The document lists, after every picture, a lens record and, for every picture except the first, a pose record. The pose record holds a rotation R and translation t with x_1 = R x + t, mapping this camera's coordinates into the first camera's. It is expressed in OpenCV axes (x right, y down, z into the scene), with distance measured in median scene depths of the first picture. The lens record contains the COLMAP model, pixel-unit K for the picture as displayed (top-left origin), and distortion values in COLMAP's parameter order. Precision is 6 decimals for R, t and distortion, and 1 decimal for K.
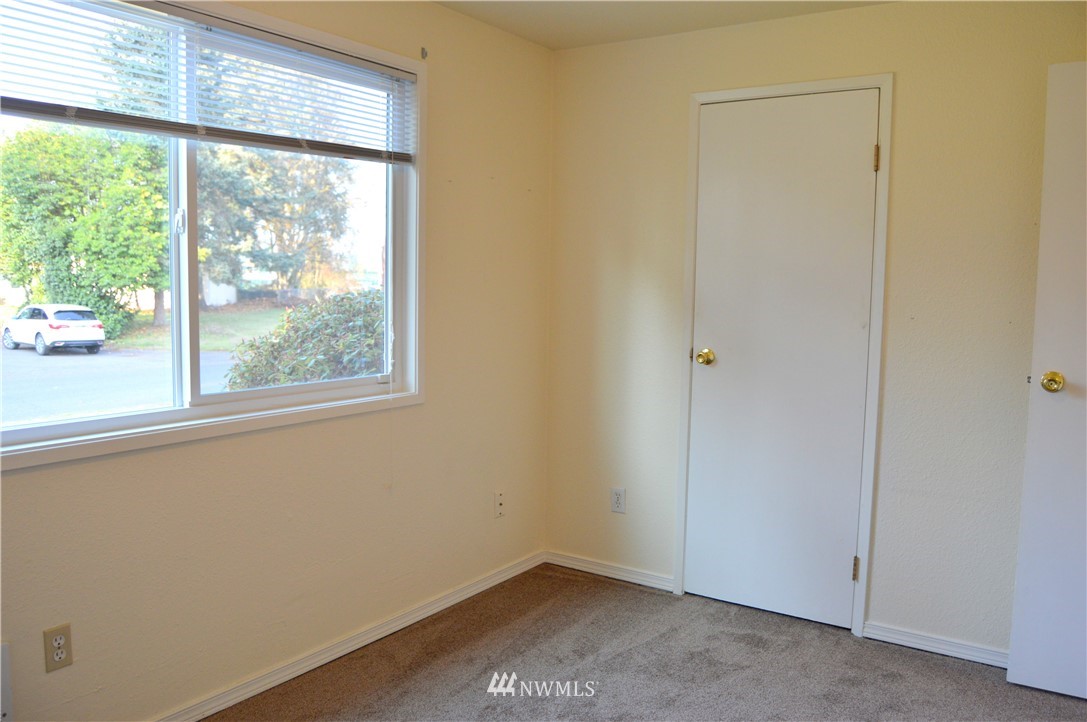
lens RADIAL K [[870.3, 0, 543.5], [0, 870.3, 361.0], [0, 0, 1]] dist [-0.082131, 0.010664]
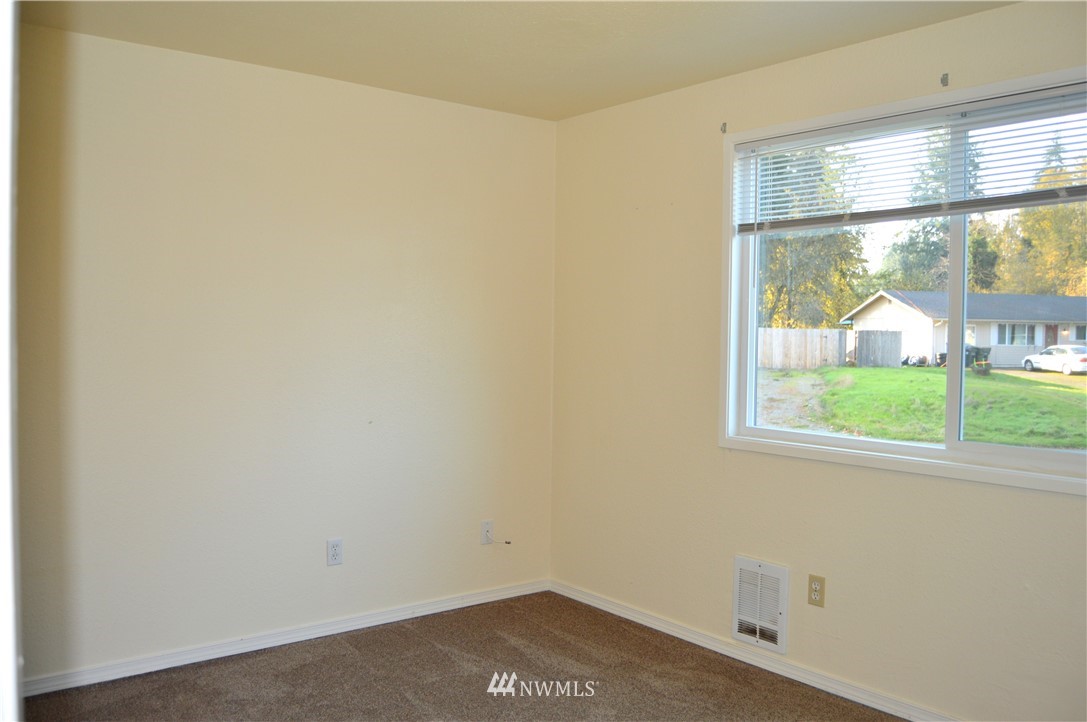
lens RADIAL K [[870.3, 0, 543.5], [0, 870.3, 361.0], [0, 0, 1]] dist [-0.082131, 0.010664]
pose [[-0.291237, 0.008128, -0.956616, 0.944360], [-0.114182, 0.992520, 0.043195, -0.055920], [0.949812, 0.121808, -0.288131, 0.924552]]
